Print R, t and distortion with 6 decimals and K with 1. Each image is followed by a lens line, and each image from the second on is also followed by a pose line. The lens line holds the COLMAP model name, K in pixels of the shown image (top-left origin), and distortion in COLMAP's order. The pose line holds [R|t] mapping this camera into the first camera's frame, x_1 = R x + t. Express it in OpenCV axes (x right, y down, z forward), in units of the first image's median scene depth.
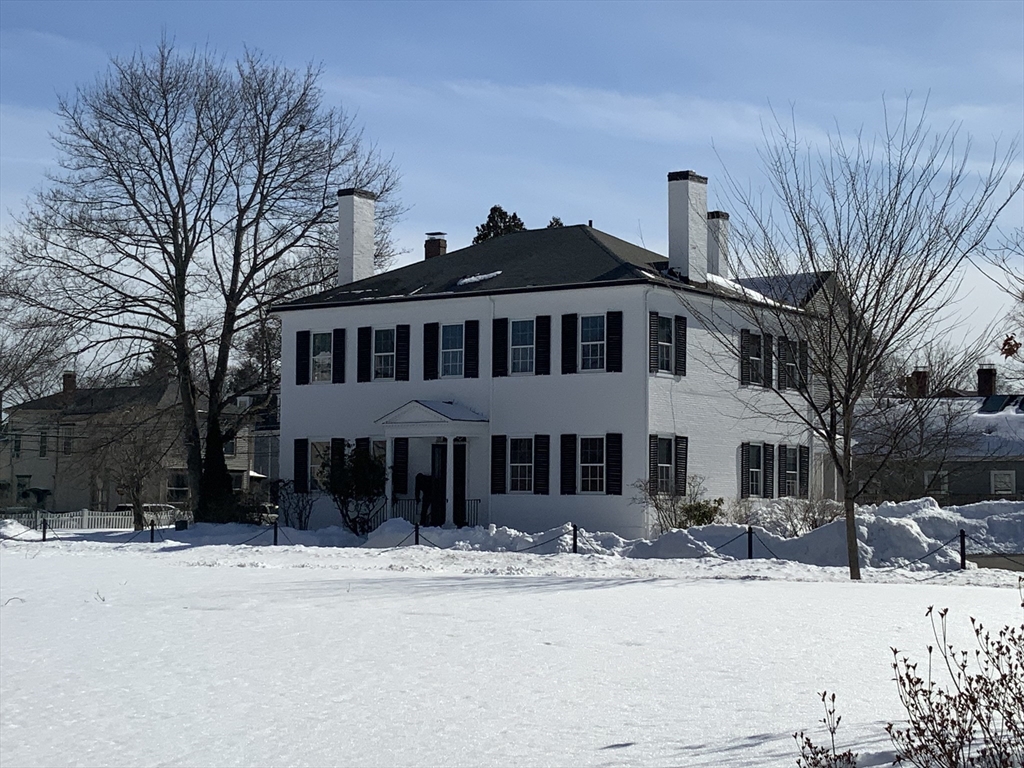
lens RADIAL K [[1833.8, 0, 512.4], [0, 1833.8, 383.8], [0, 0, 1]] dist [-0.059662, -0.115324]
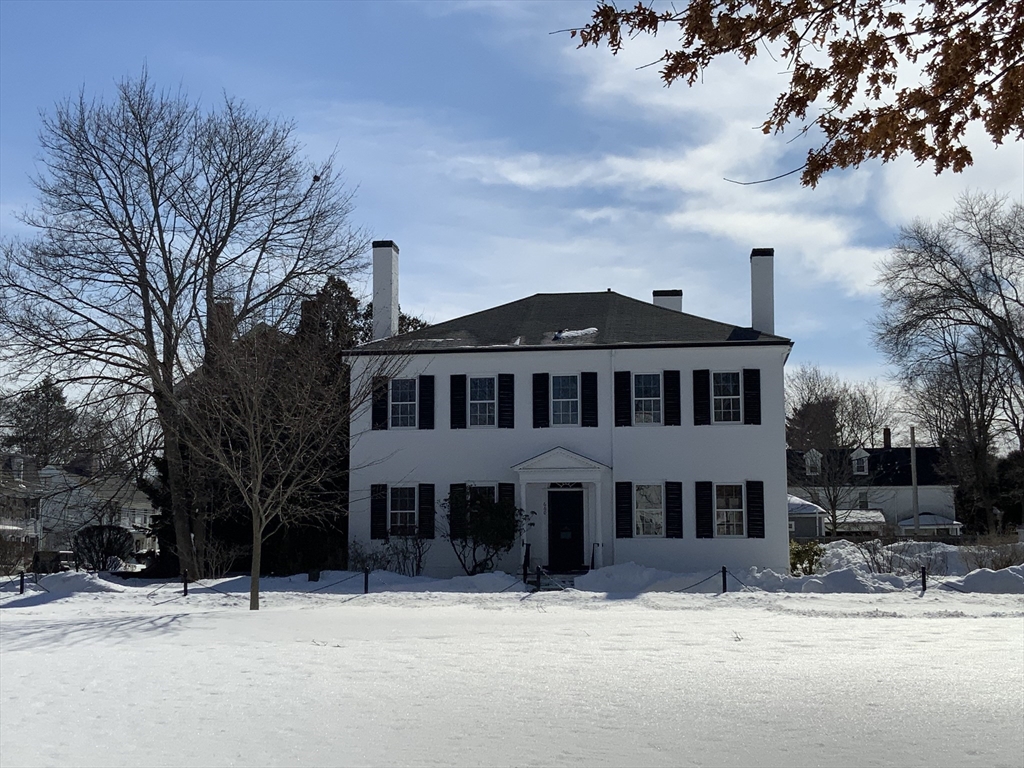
lens RADIAL K [[1404.6, 0, 510.3], [0, 1404.6, 382.9], [0, 0, 1]] dist [0.013481, 0.037543]
pose [[0.896774, 0.043738, 0.440321, -0.419406], [-0.021905, 0.998271, -0.054548, 0.016498], [-0.441946, 0.039272, 0.896182, 0.298367]]
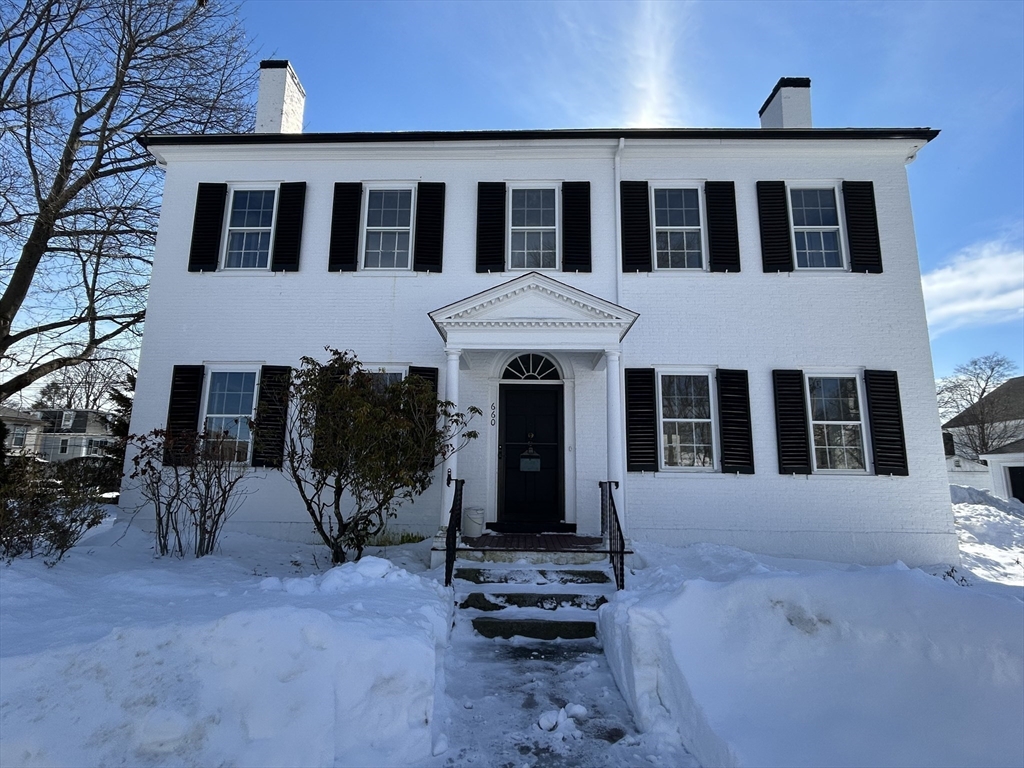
lens RADIAL K [[543.5, 0, 519.3], [0, 543.5, 381.1], [0, 0, 1]] dist [0.000457, 0.000749]
pose [[0.834107, 0.102673, 0.541964, -0.129657], [-0.043722, 0.991739, -0.120591, 0.053710], [-0.549868, 0.076890, 0.831705, 0.868559]]
